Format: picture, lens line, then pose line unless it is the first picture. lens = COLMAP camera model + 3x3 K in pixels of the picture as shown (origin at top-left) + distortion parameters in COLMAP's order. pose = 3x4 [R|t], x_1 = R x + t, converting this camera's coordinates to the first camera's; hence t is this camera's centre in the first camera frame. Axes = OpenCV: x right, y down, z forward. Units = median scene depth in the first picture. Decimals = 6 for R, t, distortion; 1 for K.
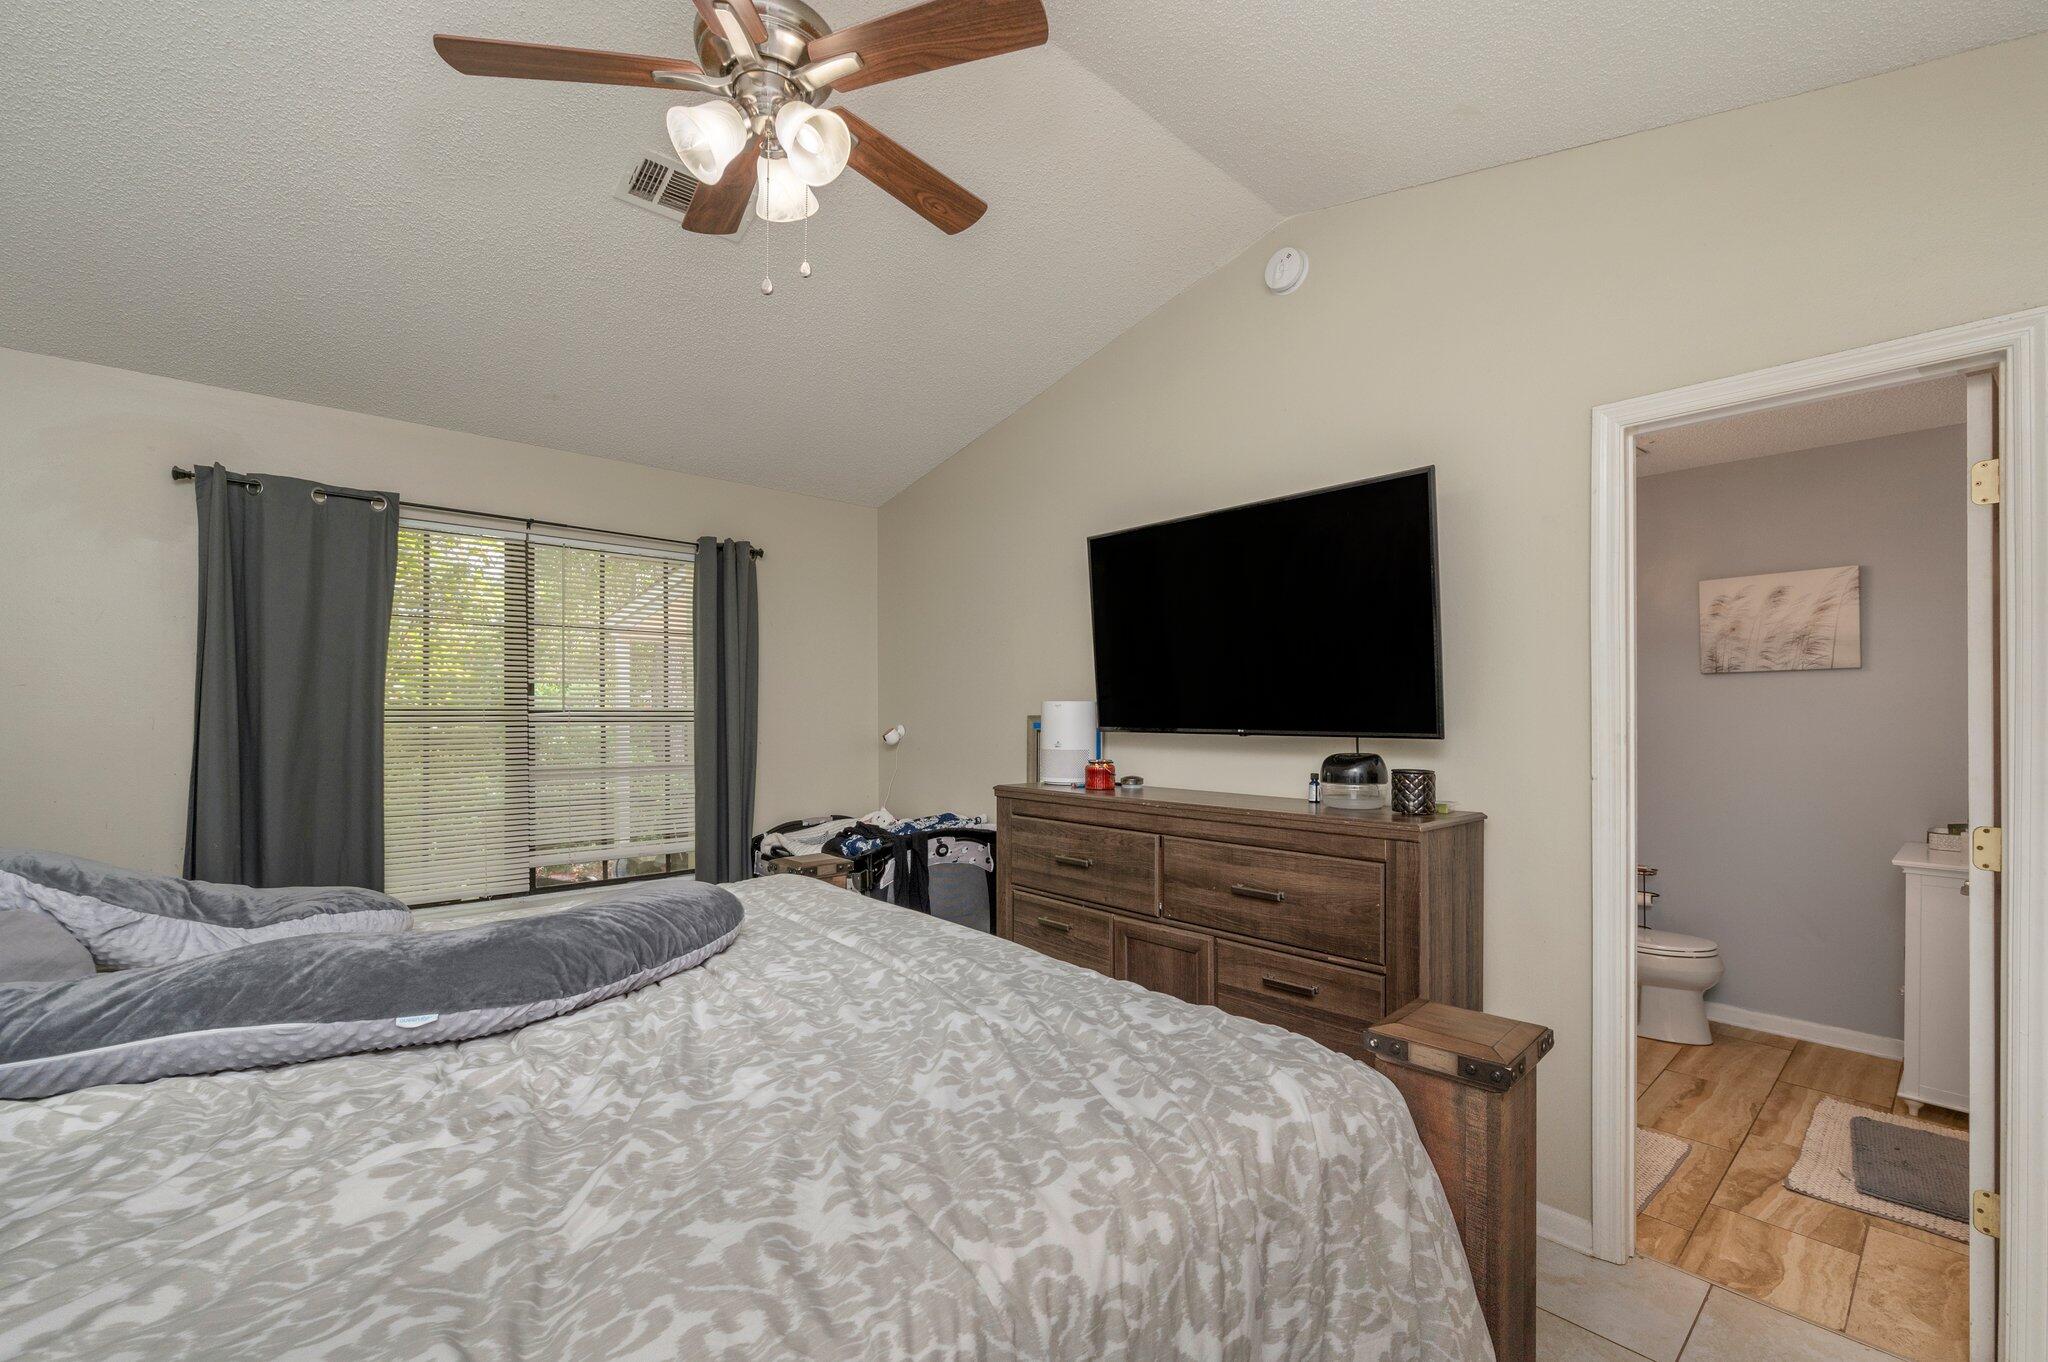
lens RADIAL K [[839.2, 0, 1036.0], [0, 839.2, 721.9], [0, 0, 1]] dist [-0.005862, -0.000138]
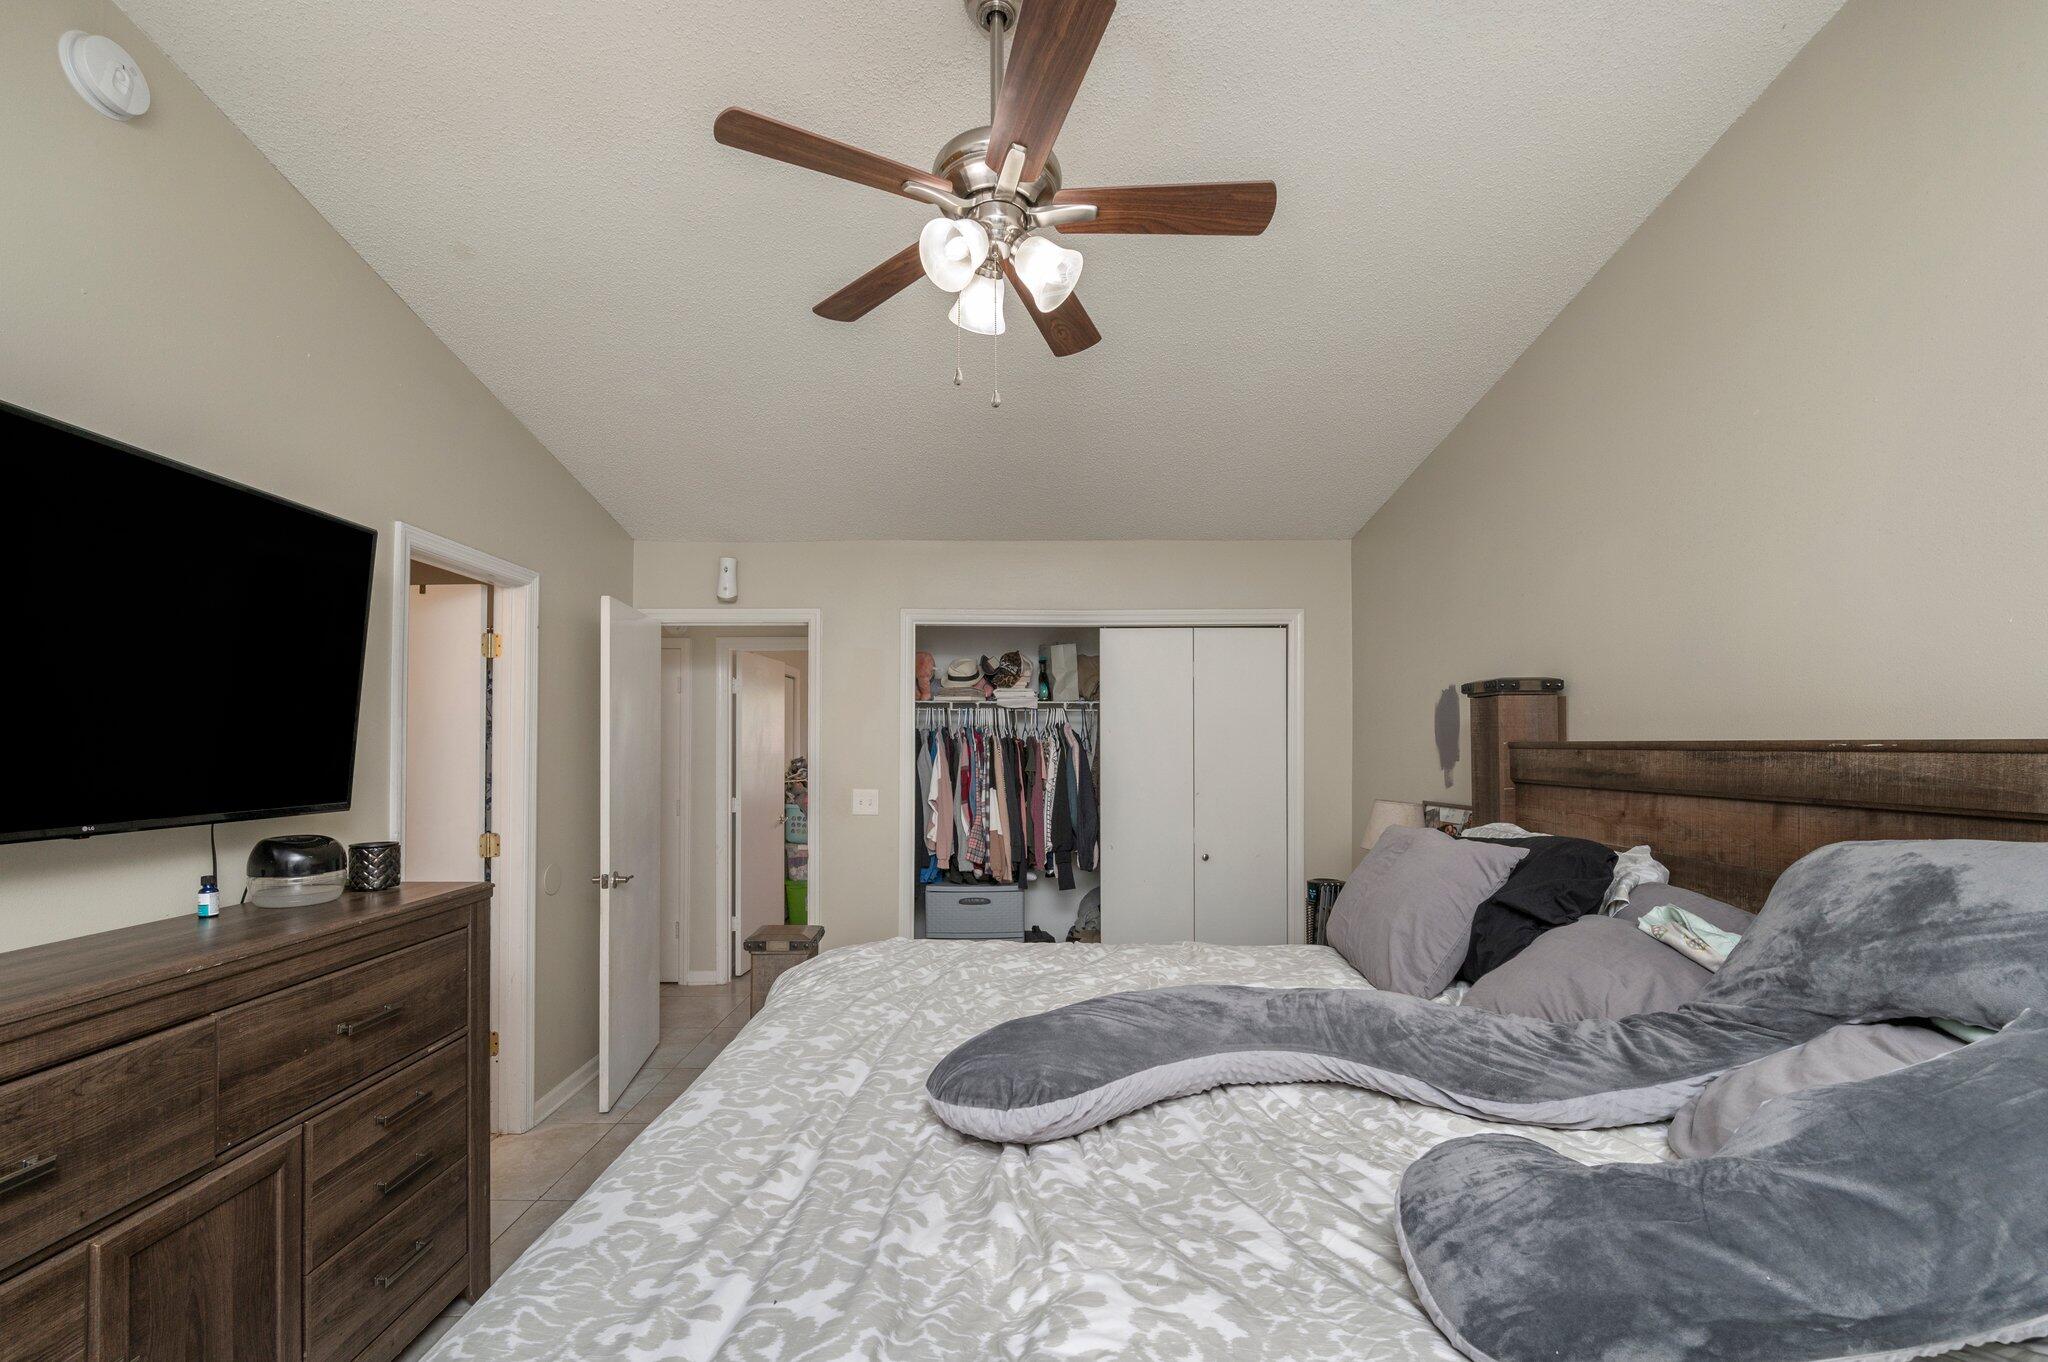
lens RADIAL K [[839.2, 0, 1036.0], [0, 839.2, 721.9], [0, 0, 1]] dist [-0.005862, -0.000138]
pose [[-0.756007, 0.016648, 0.654351, -0.501723], [0.004354, 0.999782, -0.020407, -0.038869], [-0.654549, -0.012579, -0.755915, 0.824653]]
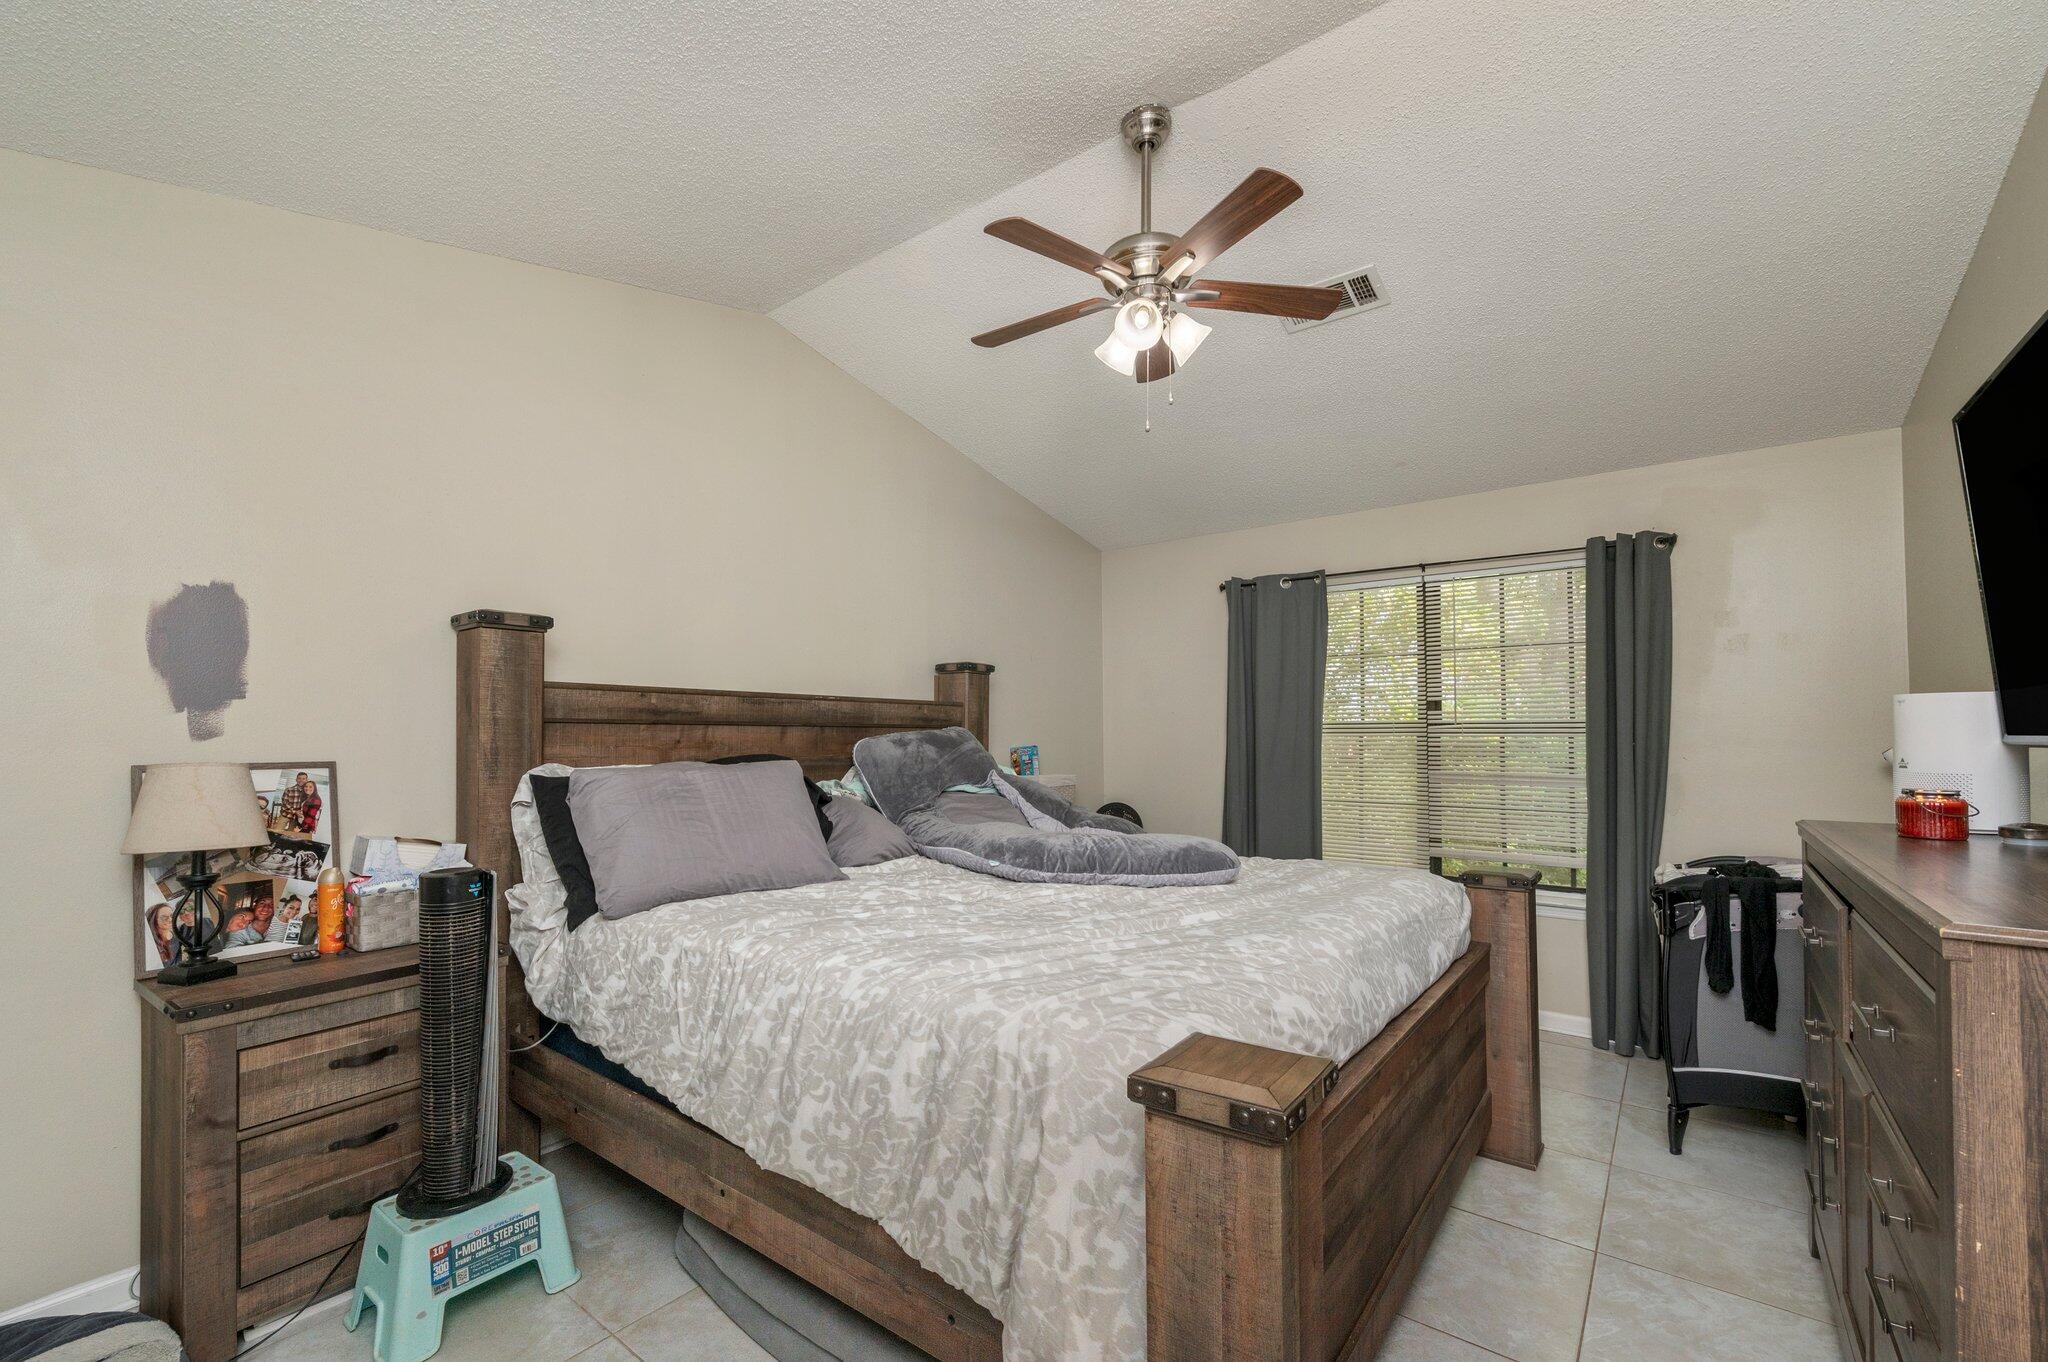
lens RADIAL K [[839.2, 0, 1036.0], [0, 839.2, 721.9], [0, 0, 1]] dist [-0.005862, -0.000138]
pose [[0.193993, -0.016495, -0.980864, 0.494658], [-0.008745, 0.999790, -0.018543, 0.012516], [0.980964, 0.012175, 0.193808, 0.242591]]
